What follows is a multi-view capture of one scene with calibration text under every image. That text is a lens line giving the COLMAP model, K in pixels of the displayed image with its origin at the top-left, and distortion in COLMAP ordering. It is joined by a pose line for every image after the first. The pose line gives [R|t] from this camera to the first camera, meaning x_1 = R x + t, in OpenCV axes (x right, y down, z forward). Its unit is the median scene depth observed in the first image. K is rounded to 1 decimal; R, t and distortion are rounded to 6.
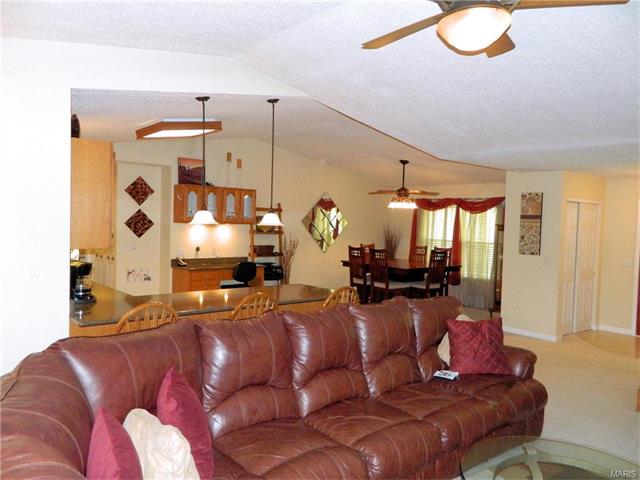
lens RADIAL K [[480.2, 0, 318.7], [0, 480.2, 233.3], [0, 0, 1]] dist [0.010069, 0.001025]
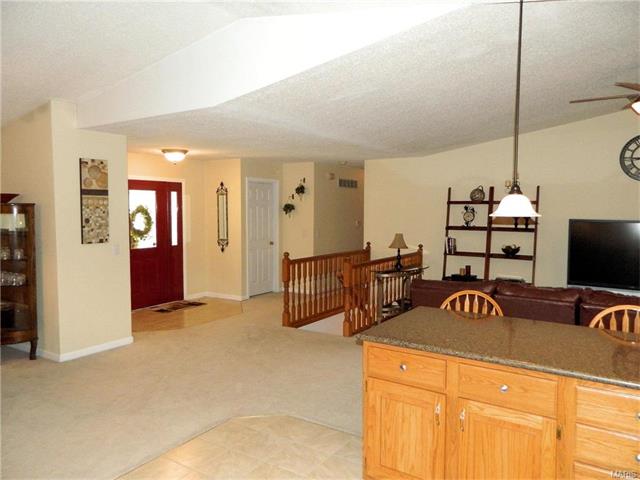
lens RADIAL K [[480.2, 0, 319.2], [0, 480.2, 232.4], [0, 0, 1]] dist [0.010069, 0.001025]
pose [[-0.276773, -0.081947, 0.957435, -0.323417], [0.019377, 0.995679, 0.090821, -0.029346], [-0.960740, 0.043689, -0.273989, 0.775118]]
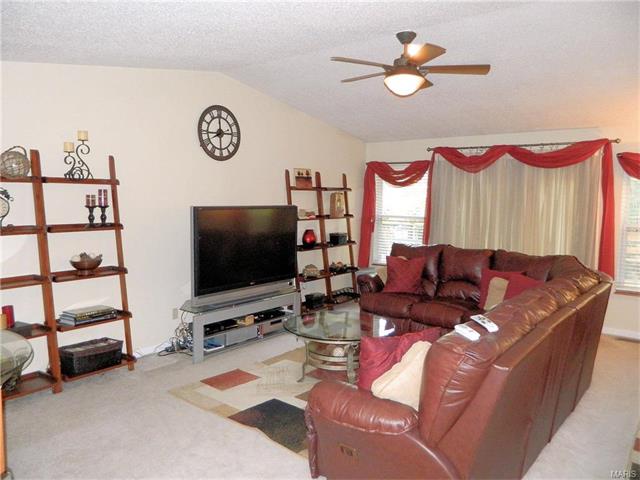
lens RADIAL K [[480.2, 0, 317.9], [0, 480.2, 235.9], [0, 0, 1]] dist [0.010069, 0.001025]
pose [[-0.979359, -0.024414, -0.200651, 0.271154], [-0.048094, 0.992316, 0.114003, -0.009910], [0.196326, 0.121300, -0.973007, 0.748926]]
